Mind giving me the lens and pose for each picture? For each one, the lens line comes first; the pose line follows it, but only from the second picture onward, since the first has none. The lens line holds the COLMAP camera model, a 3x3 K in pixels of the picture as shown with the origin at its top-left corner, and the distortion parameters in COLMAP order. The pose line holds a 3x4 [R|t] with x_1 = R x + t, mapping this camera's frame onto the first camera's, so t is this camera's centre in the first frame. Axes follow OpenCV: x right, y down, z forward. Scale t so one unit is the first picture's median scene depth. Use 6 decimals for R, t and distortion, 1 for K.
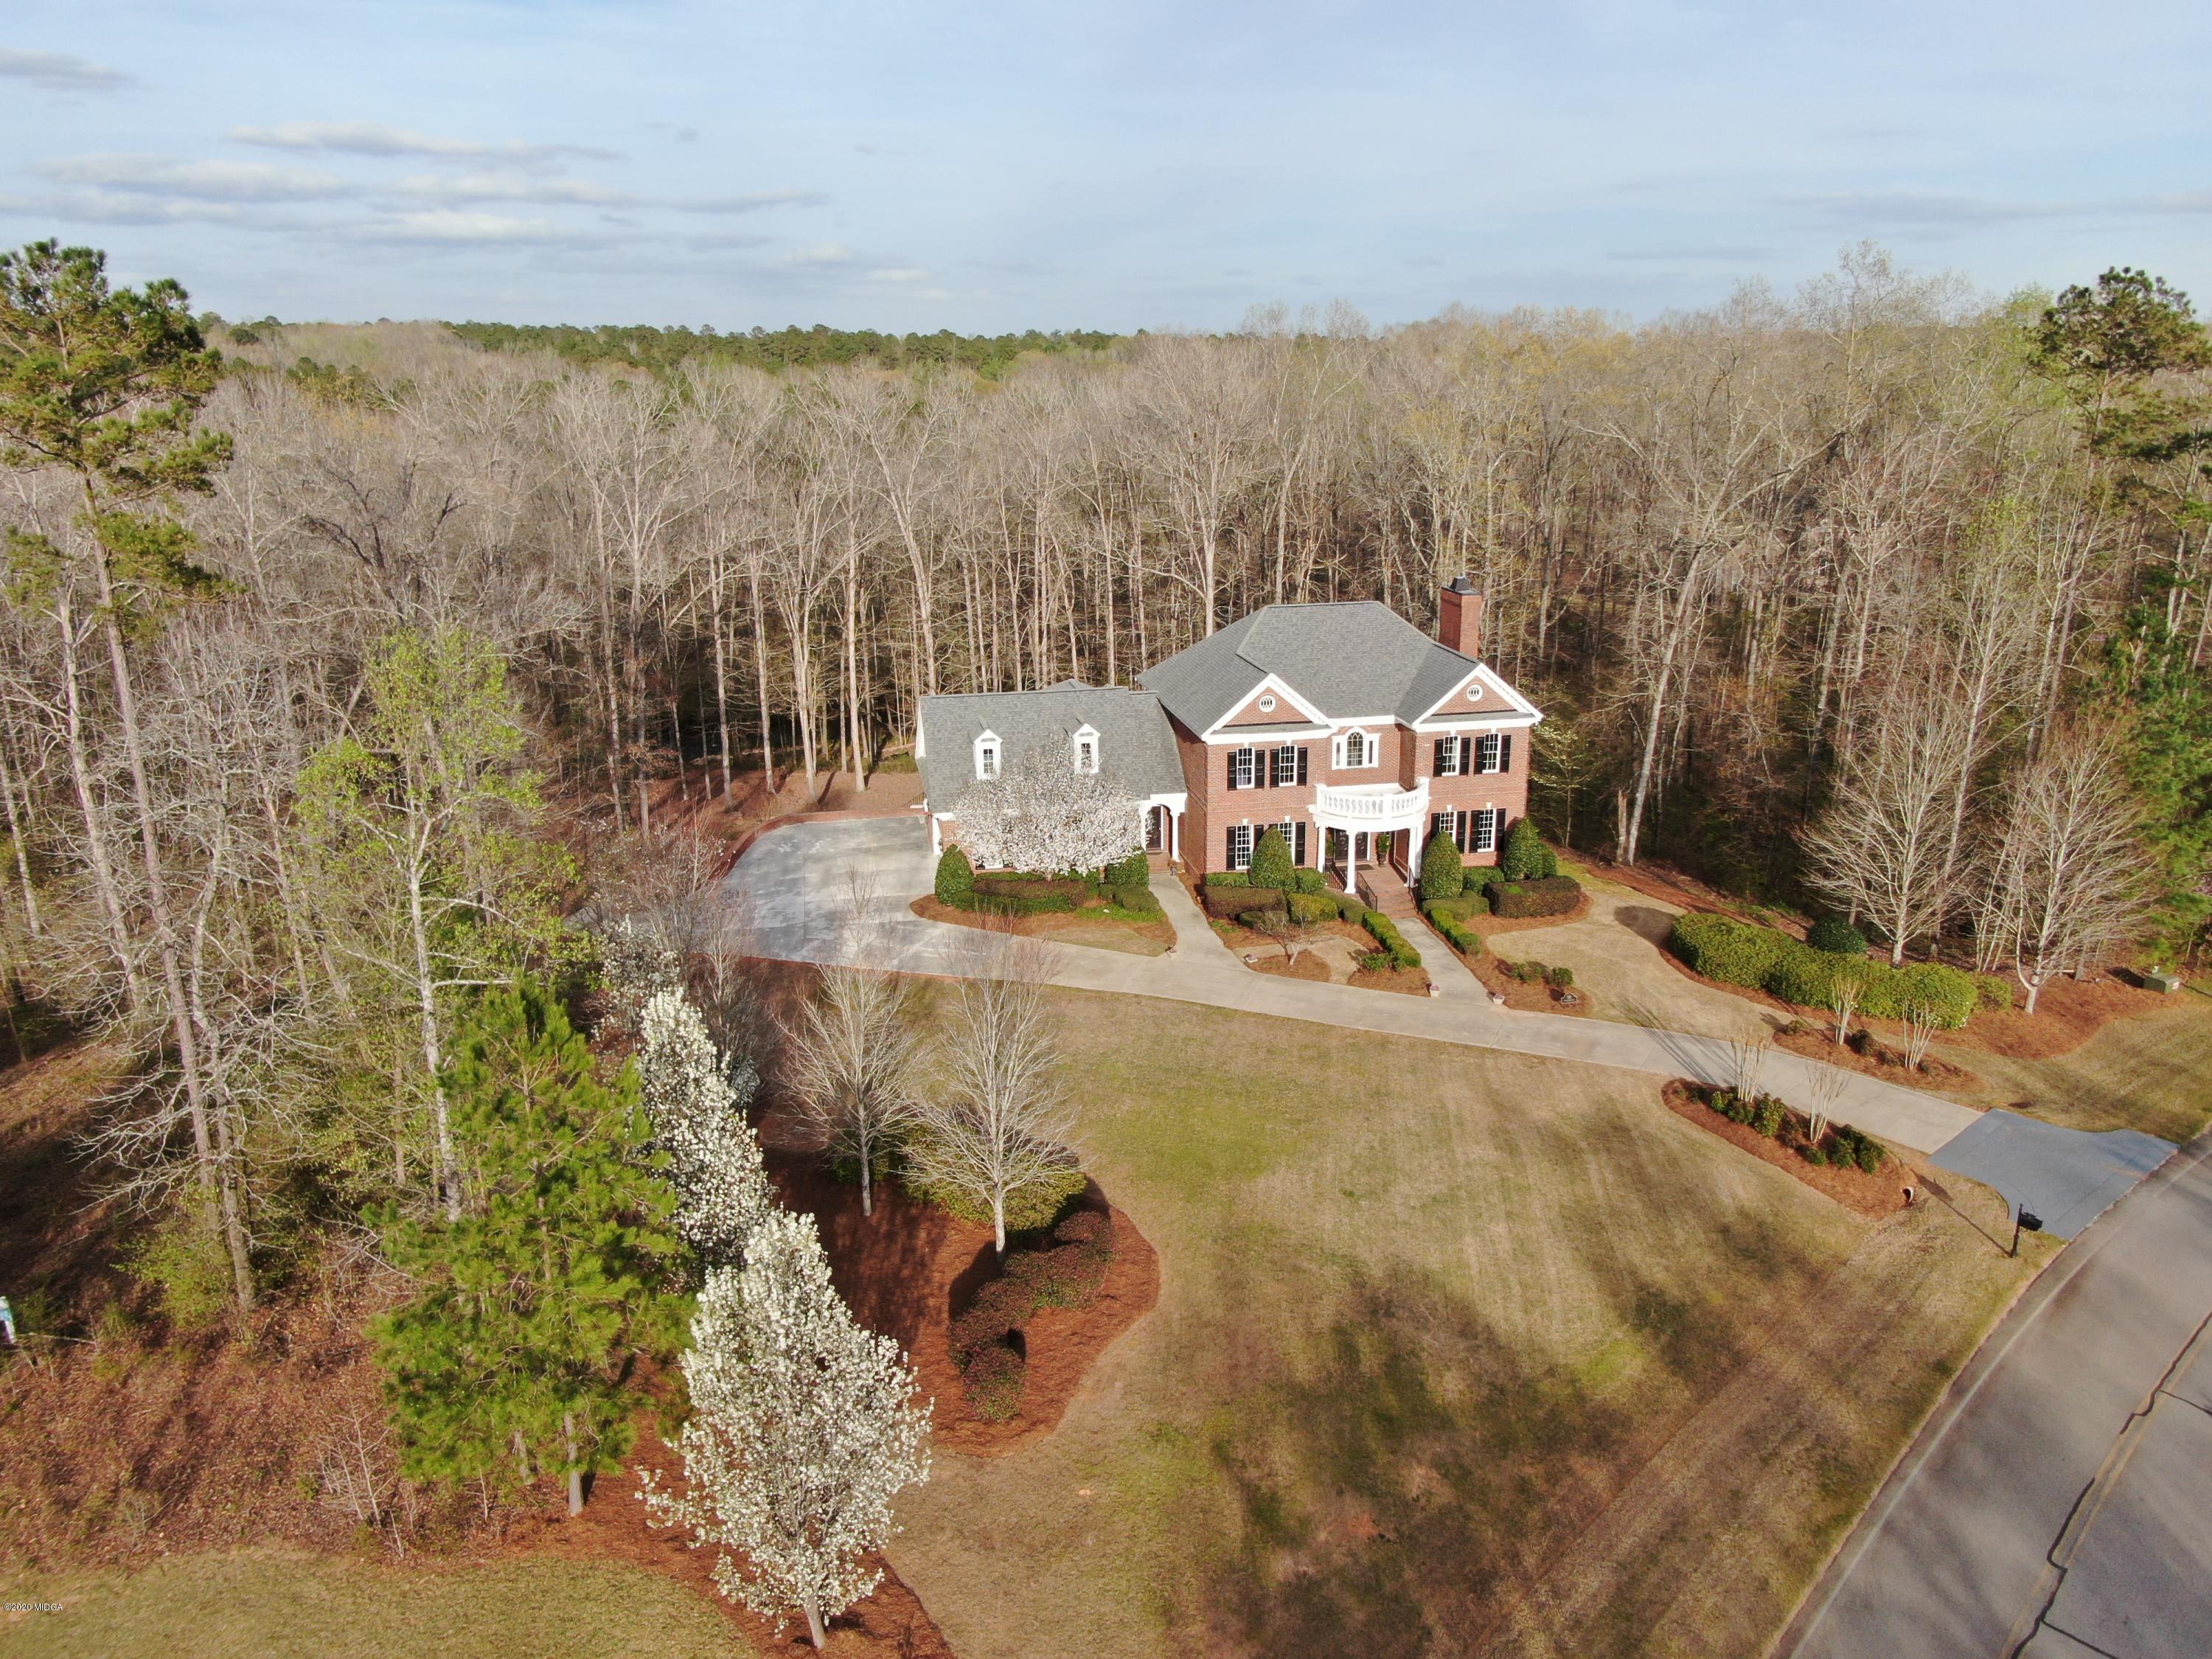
lens RADIAL K [[1580.2, 0, 1108.6], [0, 1580.2, 828.2], [0, 0, 1]] dist [-0.009167, -0.006864]
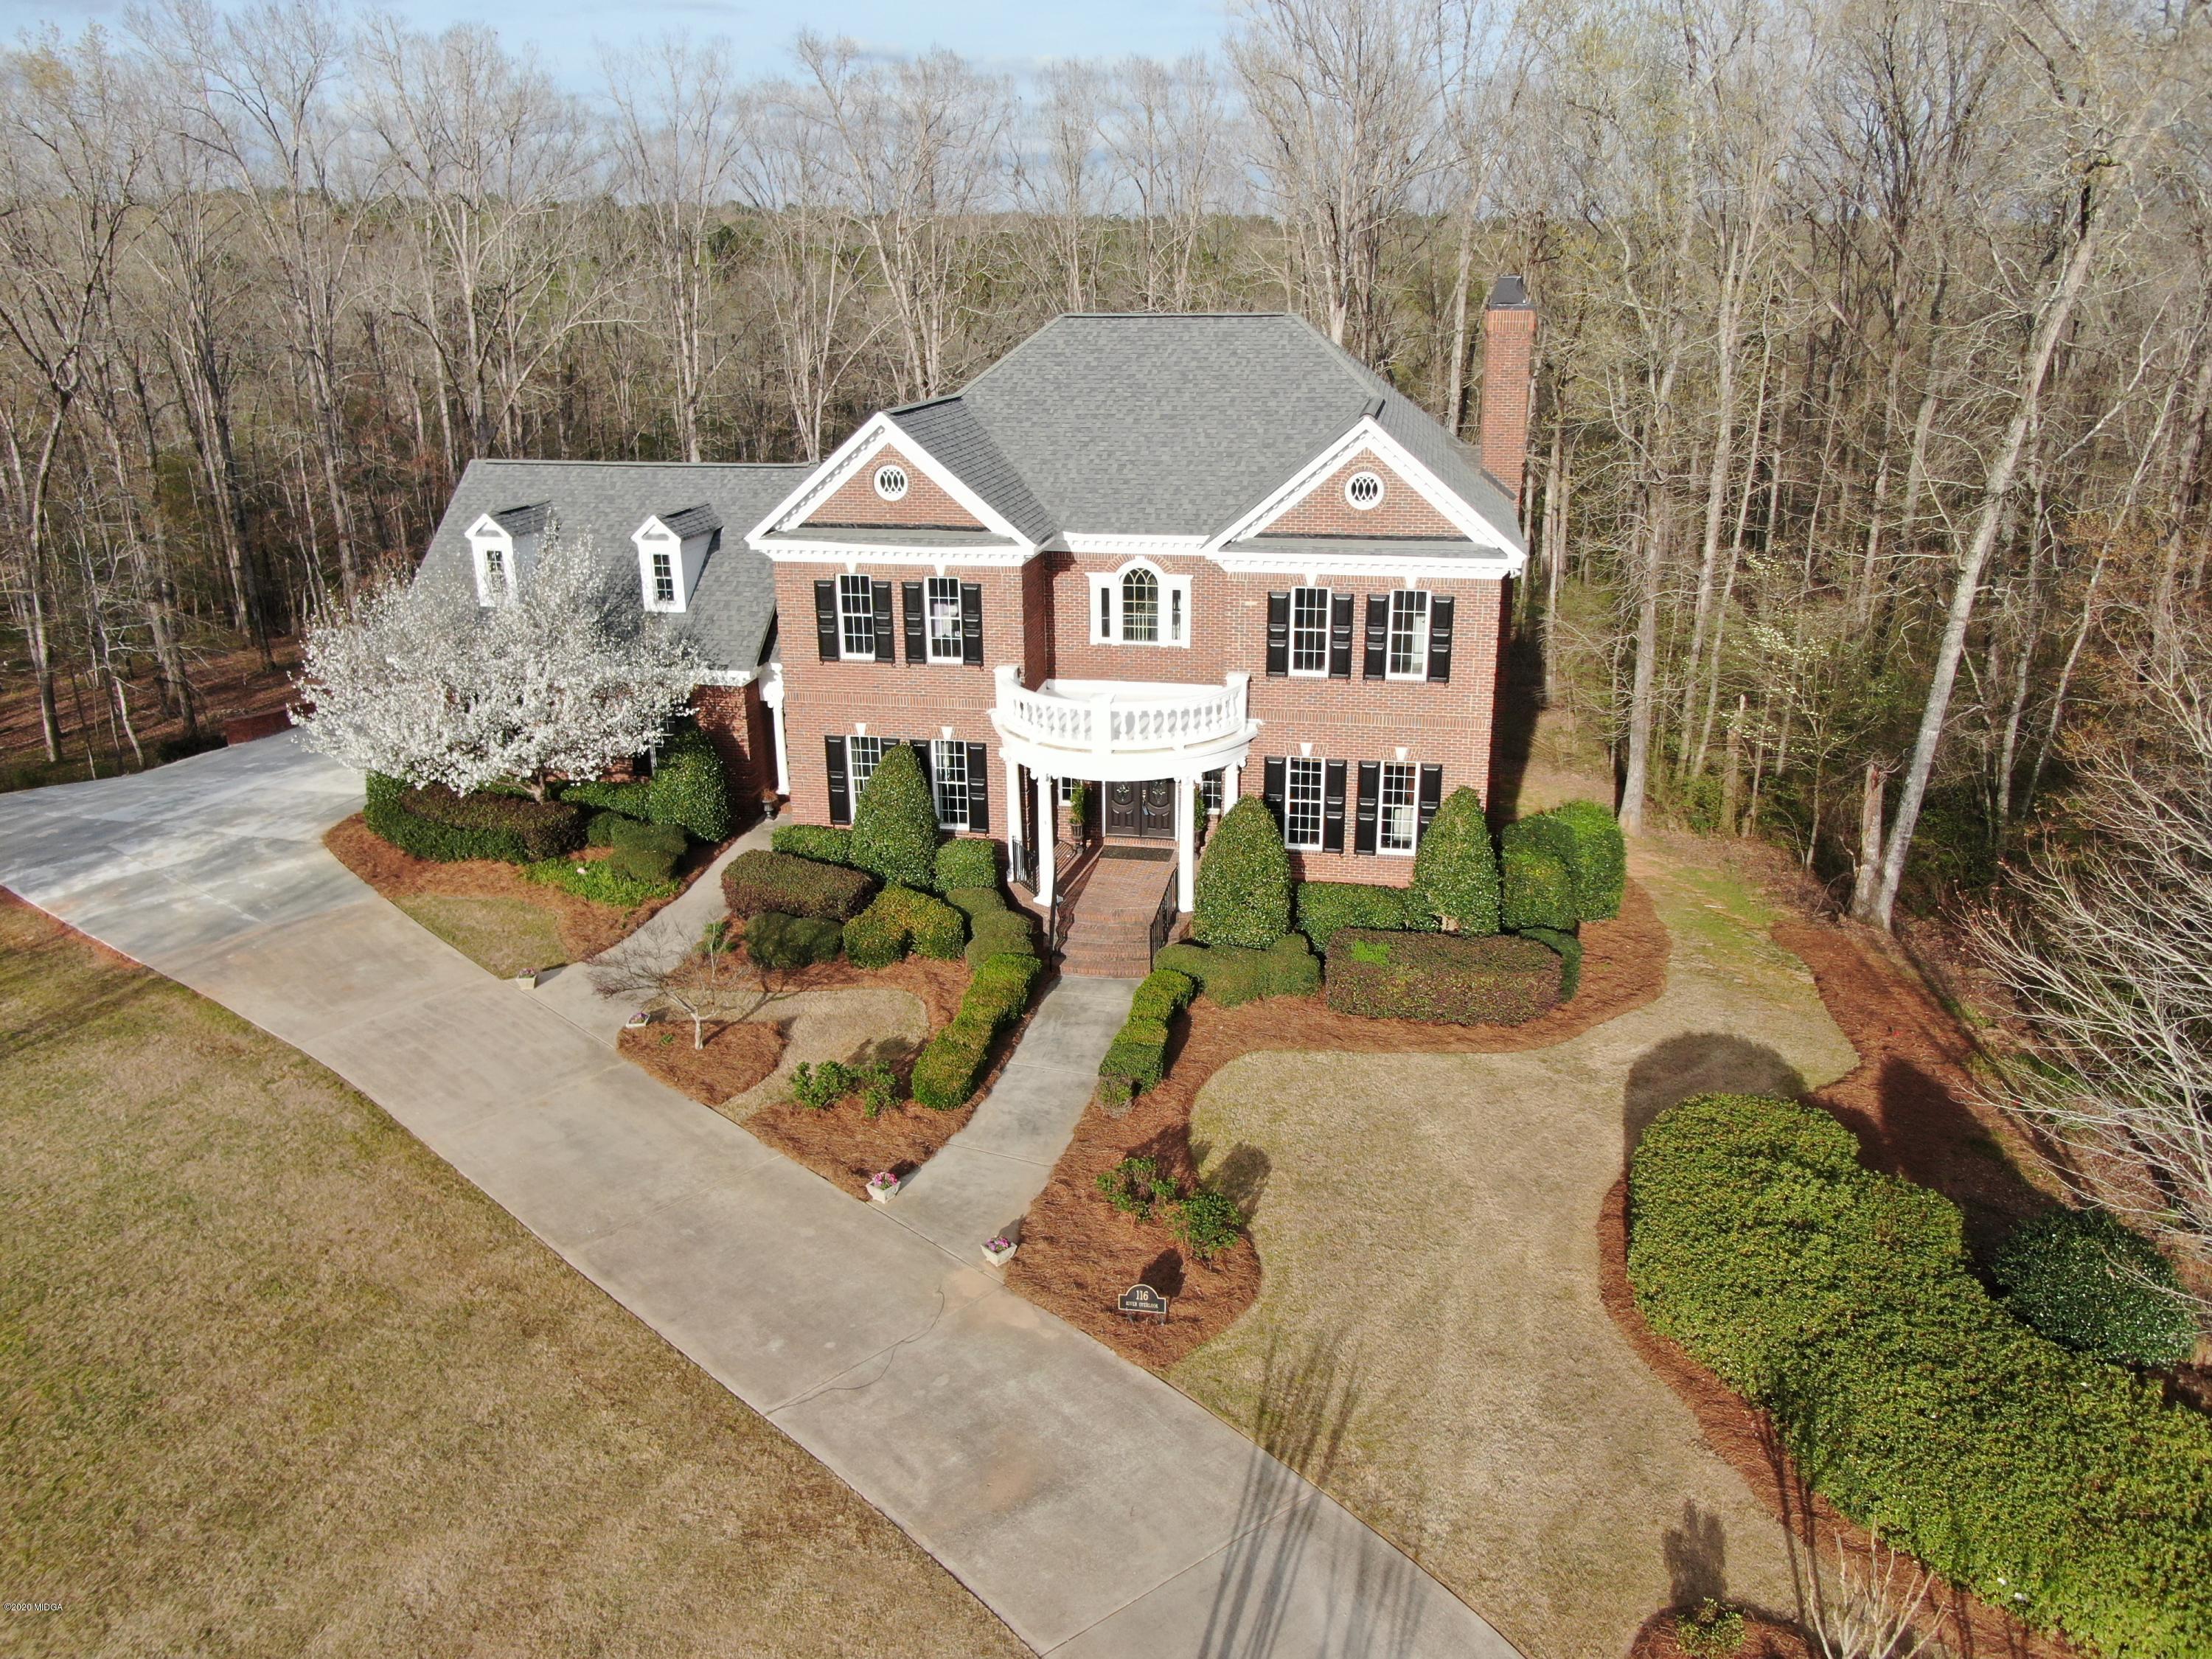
lens RADIAL K [[1580.2, 0, 1109.7], [0, 1580.2, 823.7], [0, 0, 1]] dist [-0.009167, -0.006864]
pose [[0.928562, 0.126674, -0.348894, 0.324896], [-0.108692, 0.991556, 0.070730, -0.017657], [0.354908, -0.027755, 0.934489, 0.559093]]
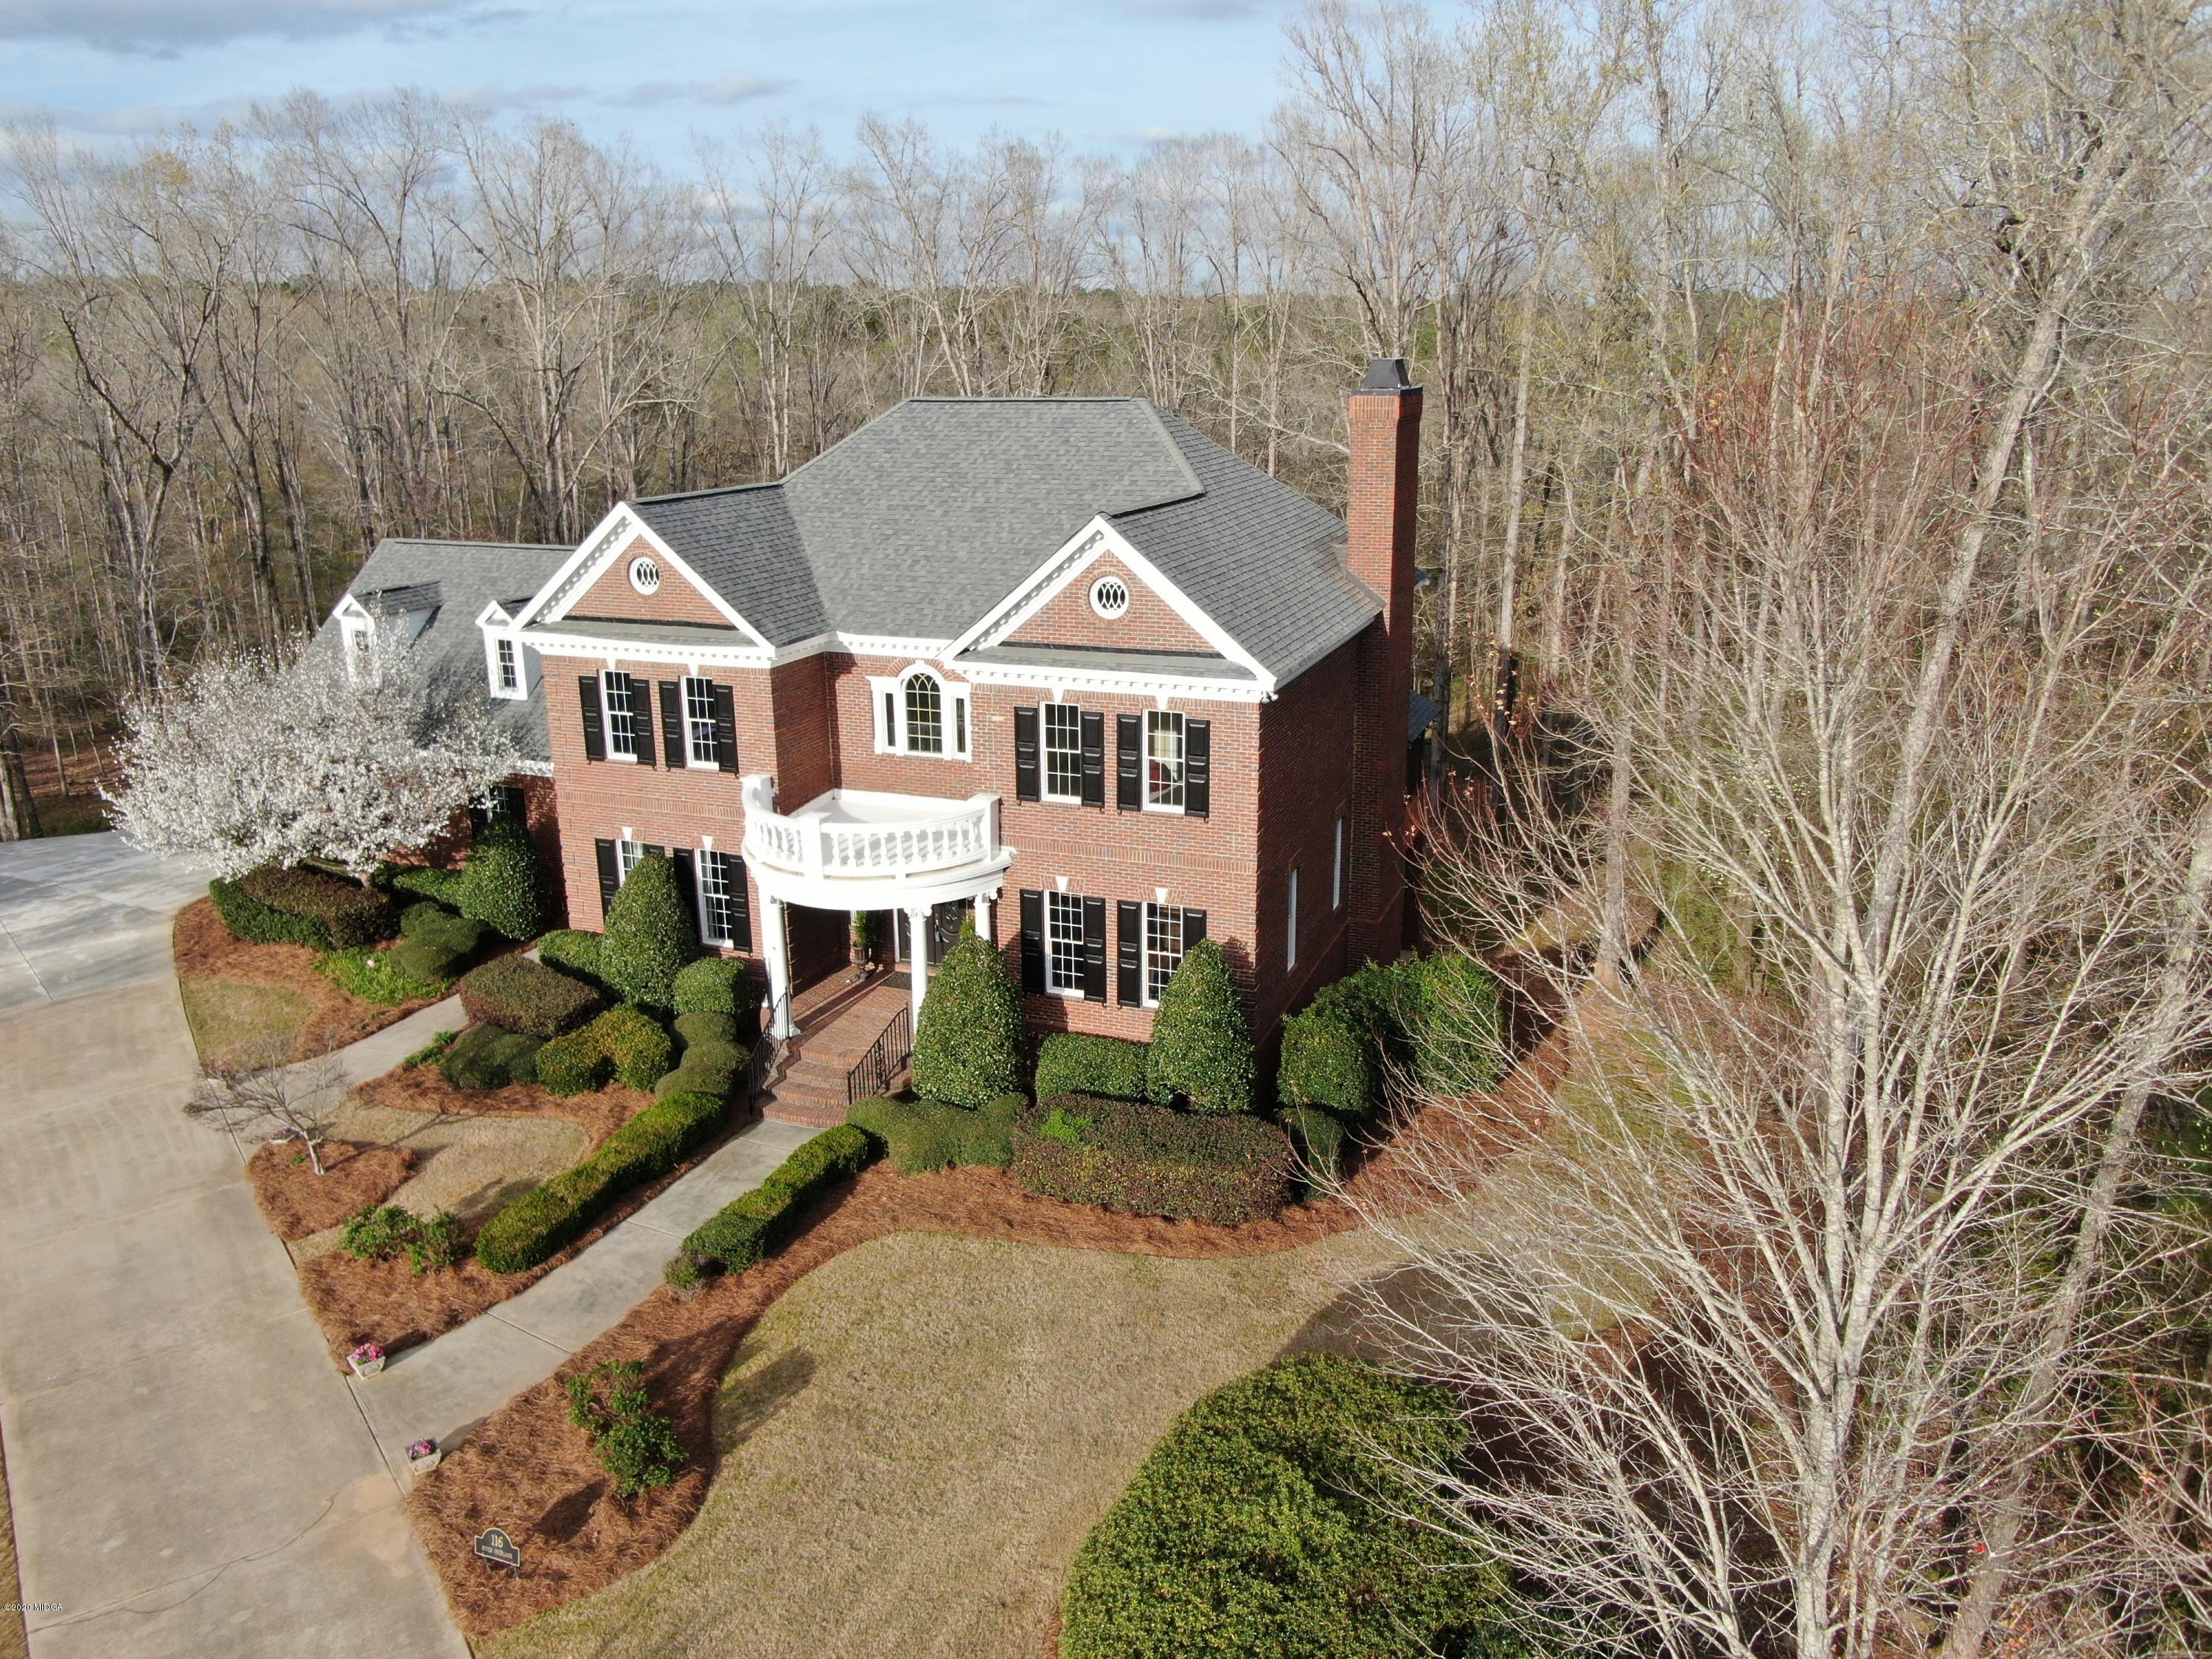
lens RADIAL K [[1580.2, 0, 1107.6], [0, 1580.2, 824.7], [0, 0, 1]] dist [-0.009167, -0.006864]
pose [[0.847773, 0.154991, -0.507206, 0.428339], [-0.151631, 0.987259, 0.048239, -0.048974], [0.508220, 0.036013, 0.860474, 0.662212]]
